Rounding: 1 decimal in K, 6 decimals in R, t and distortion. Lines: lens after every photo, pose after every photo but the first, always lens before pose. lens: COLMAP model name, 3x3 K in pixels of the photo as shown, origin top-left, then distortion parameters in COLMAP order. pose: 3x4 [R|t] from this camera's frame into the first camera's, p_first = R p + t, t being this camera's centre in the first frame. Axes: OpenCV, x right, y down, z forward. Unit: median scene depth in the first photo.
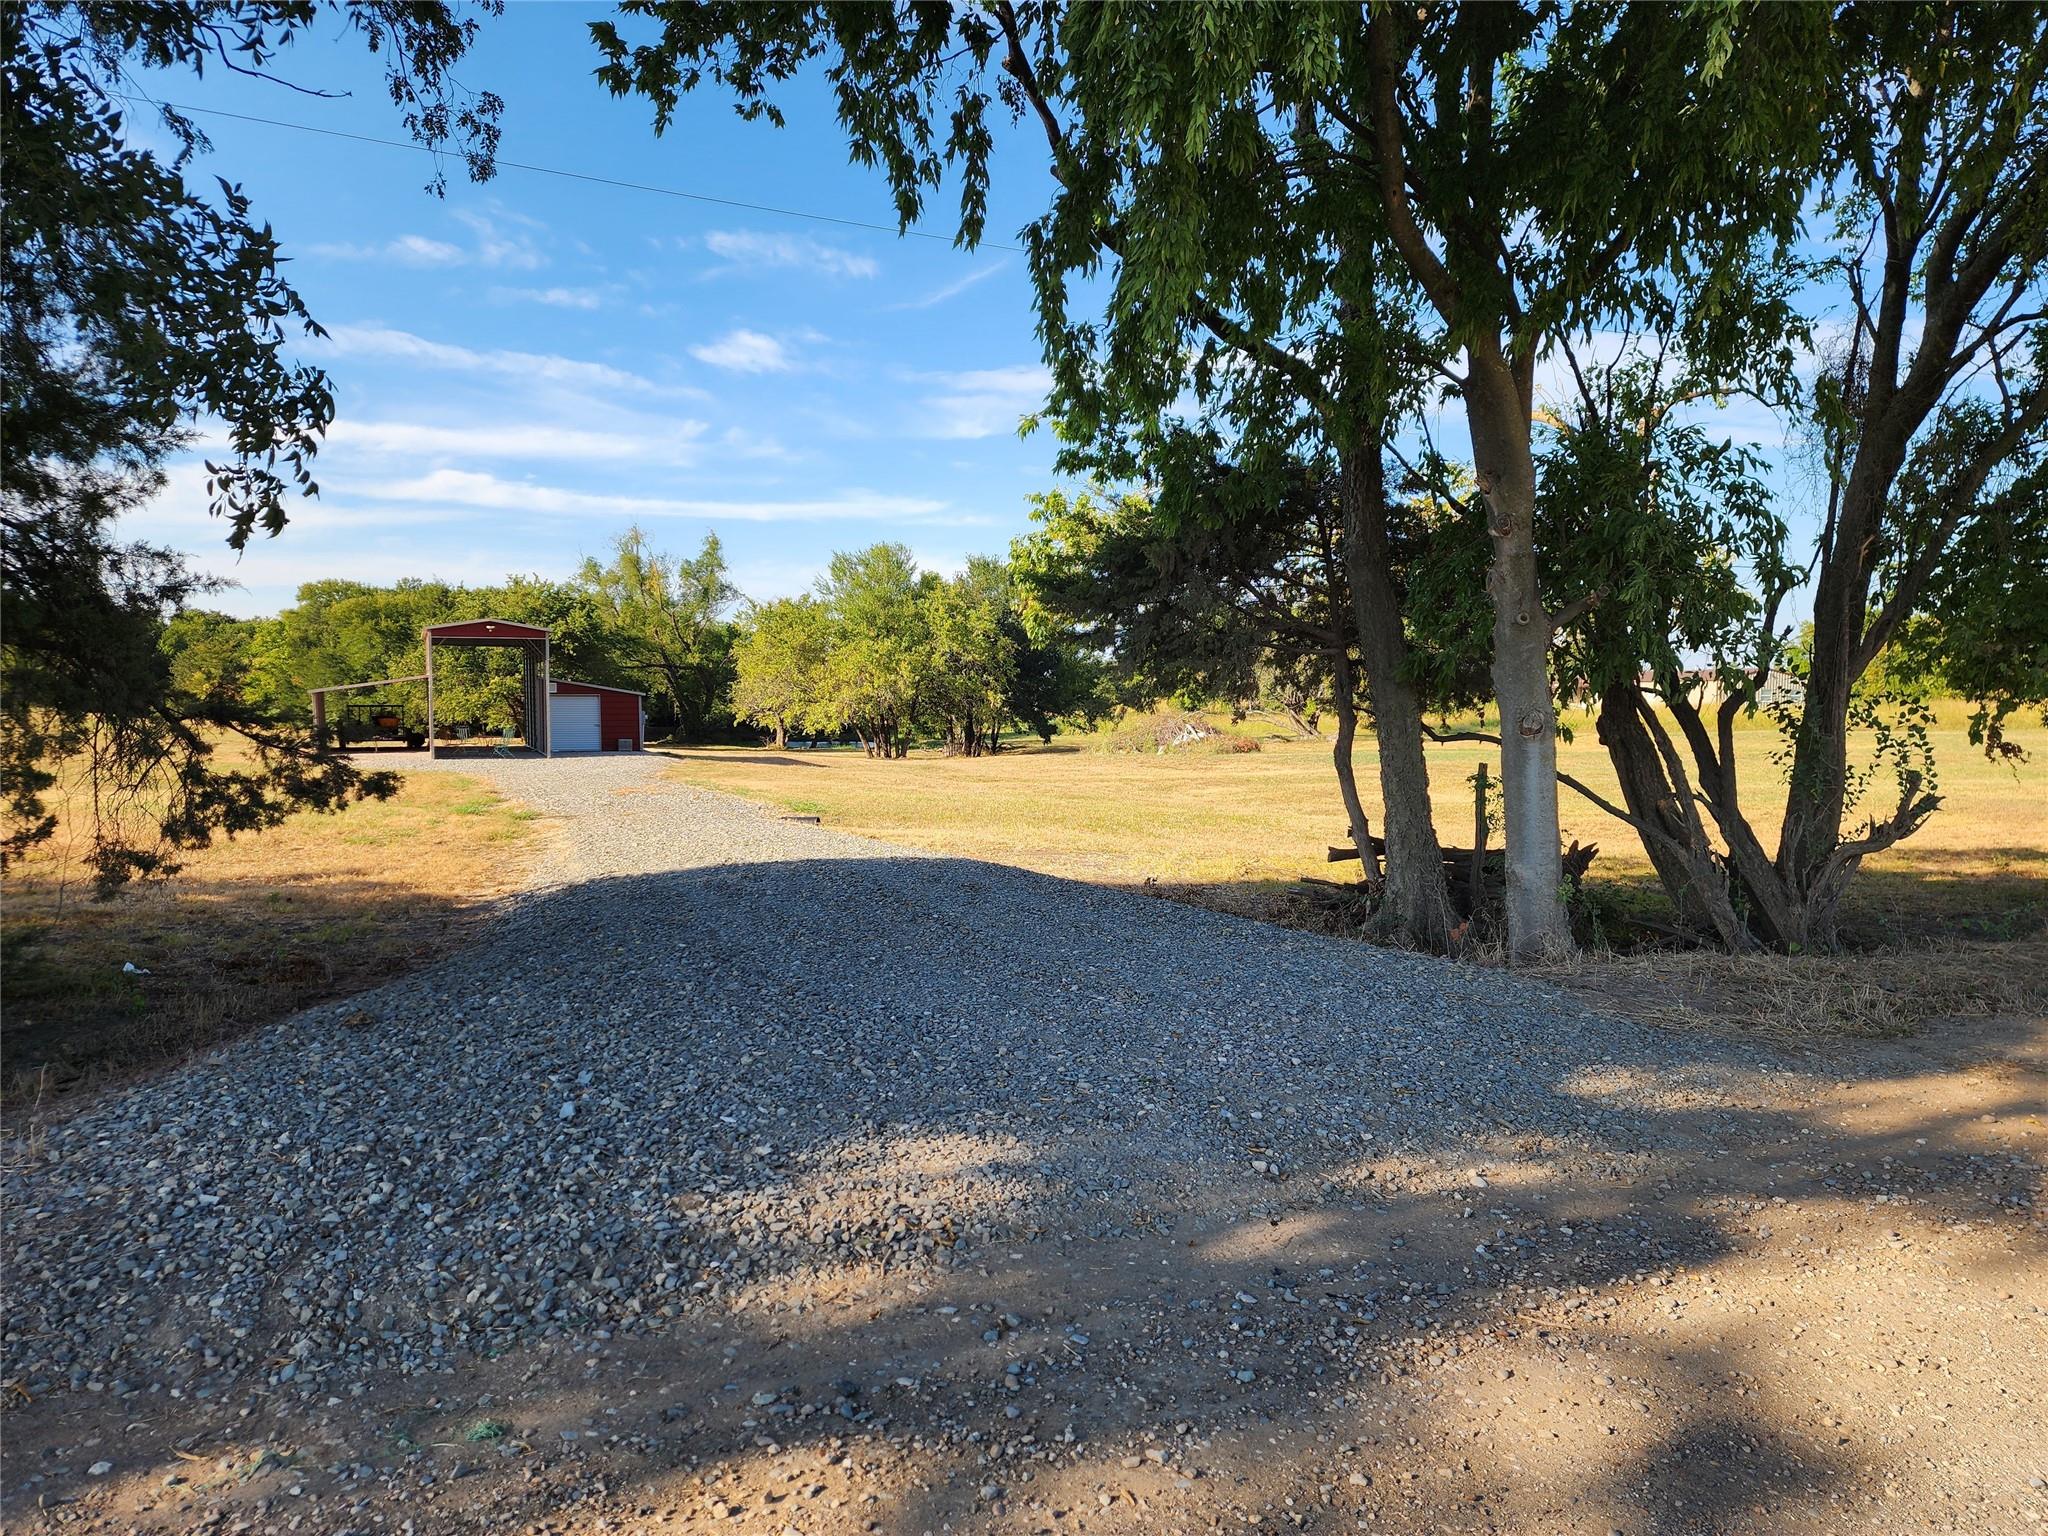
lens RADIAL K [[1337.2, 0, 1027.8], [0, 1337.2, 785.5], [0, 0, 1]] dist [0.011154, -0.014933]
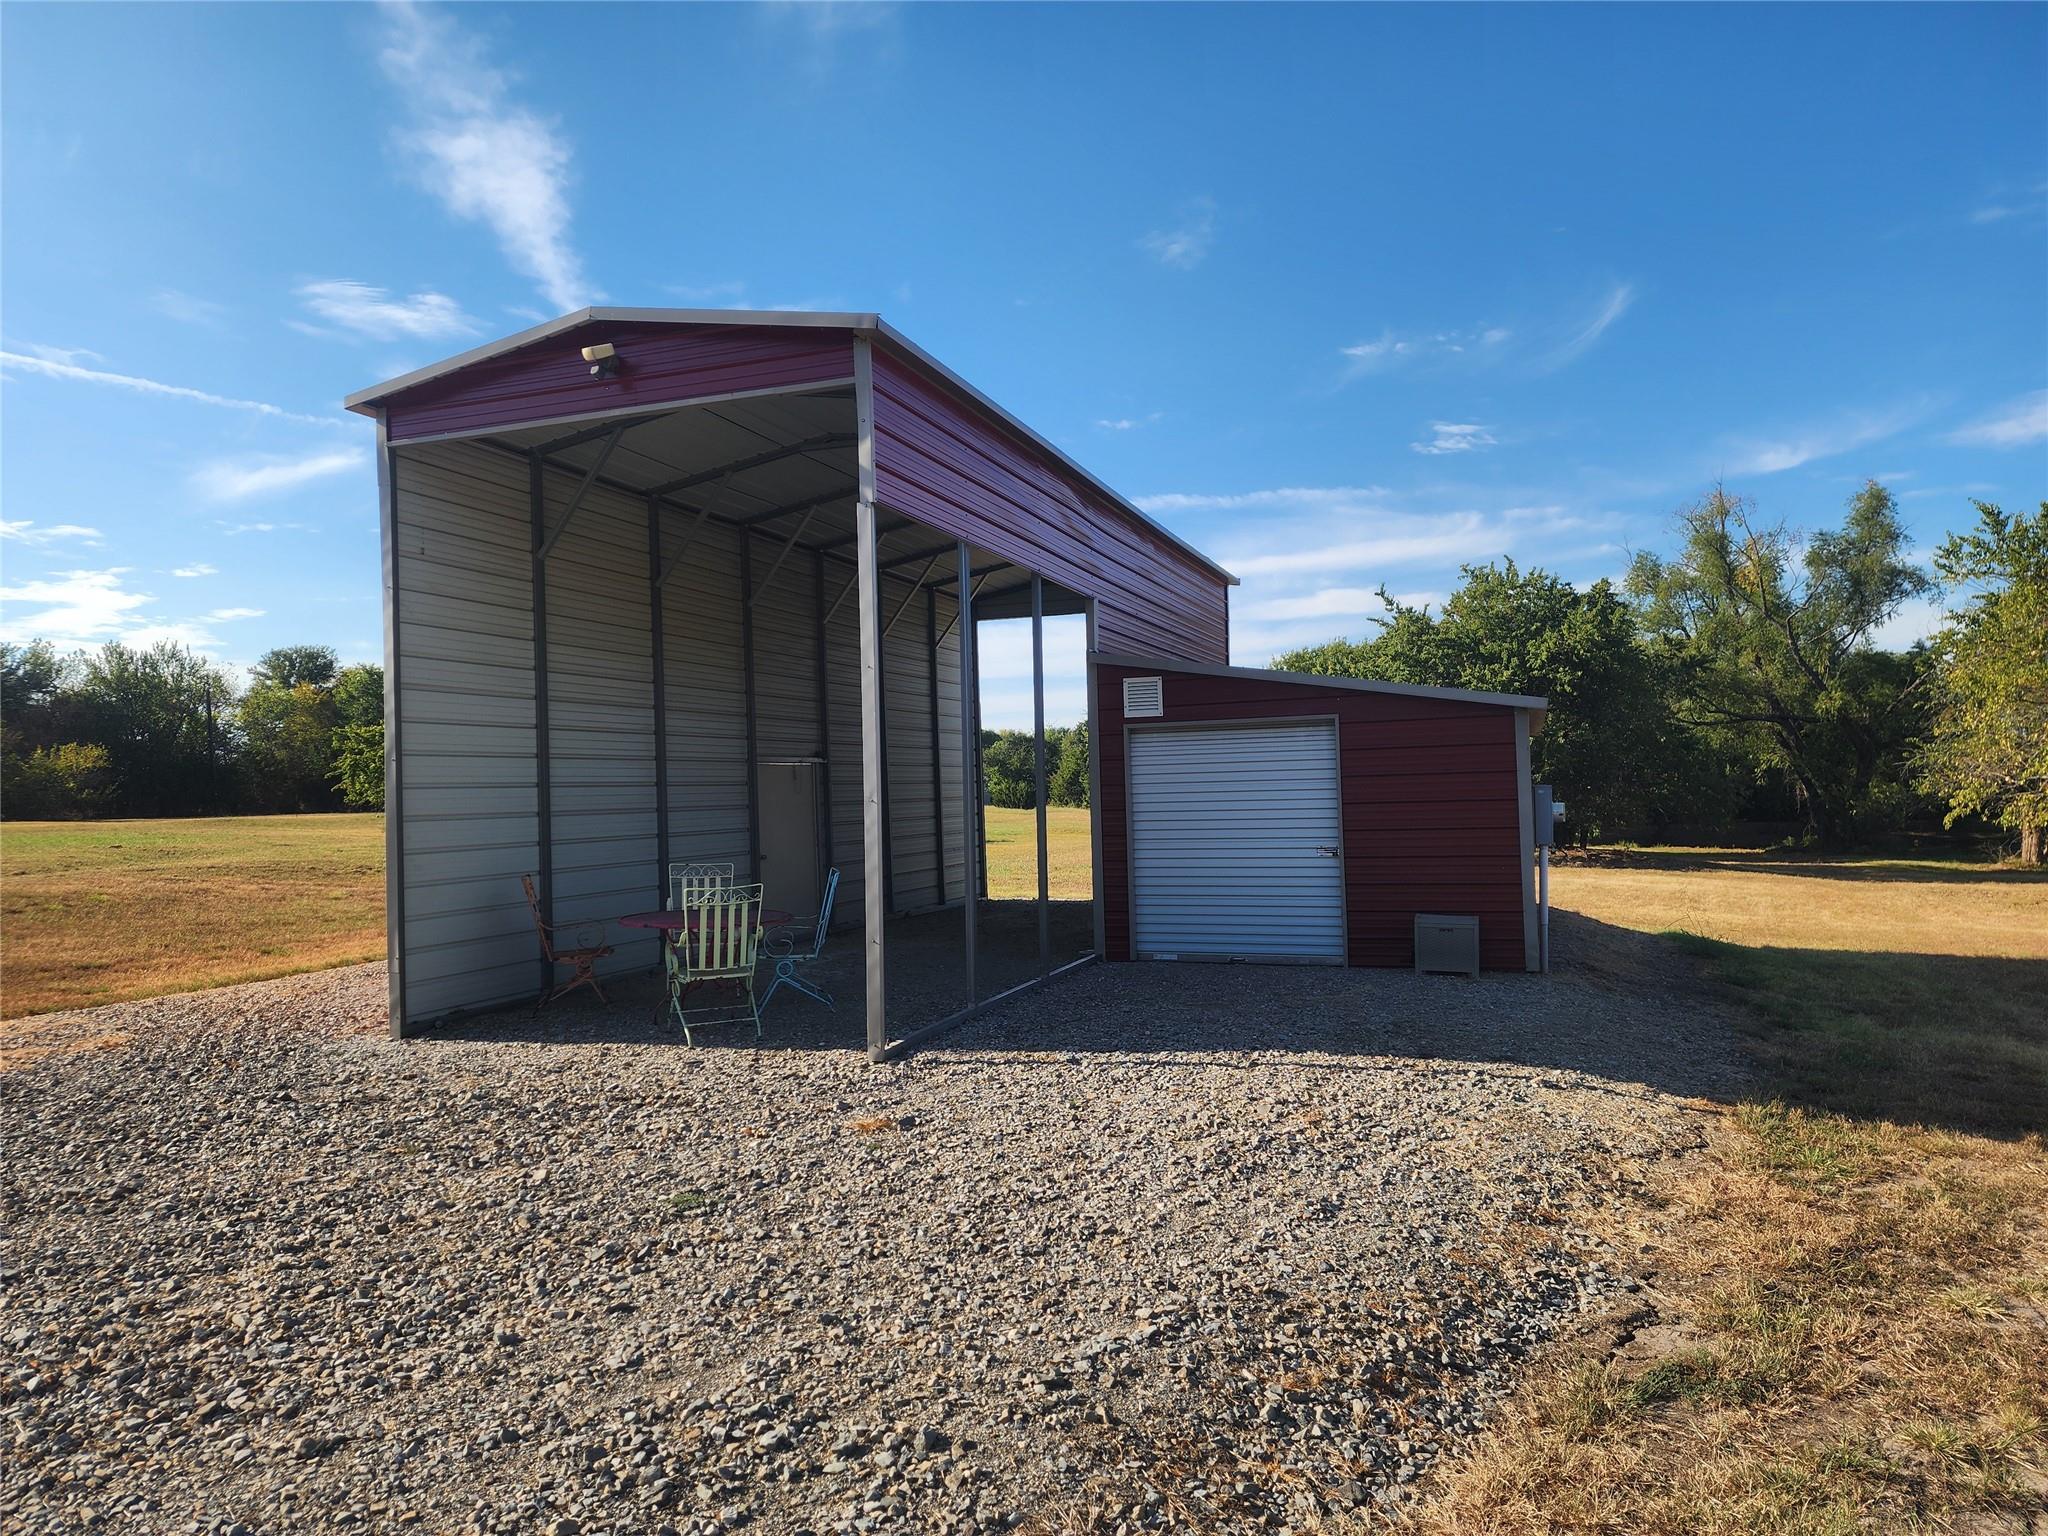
lens RADIAL K [[1337.2, 0, 1015.2], [0, 1337.2, 779.2], [0, 0, 1]] dist [0.011154, -0.014933]
pose [[0.695122, -0.016909, -0.718693, -0.088817], [-0.039637, 0.997301, -0.061801, -0.017343], [0.717798, 0.071446, 0.692576, 0.382936]]
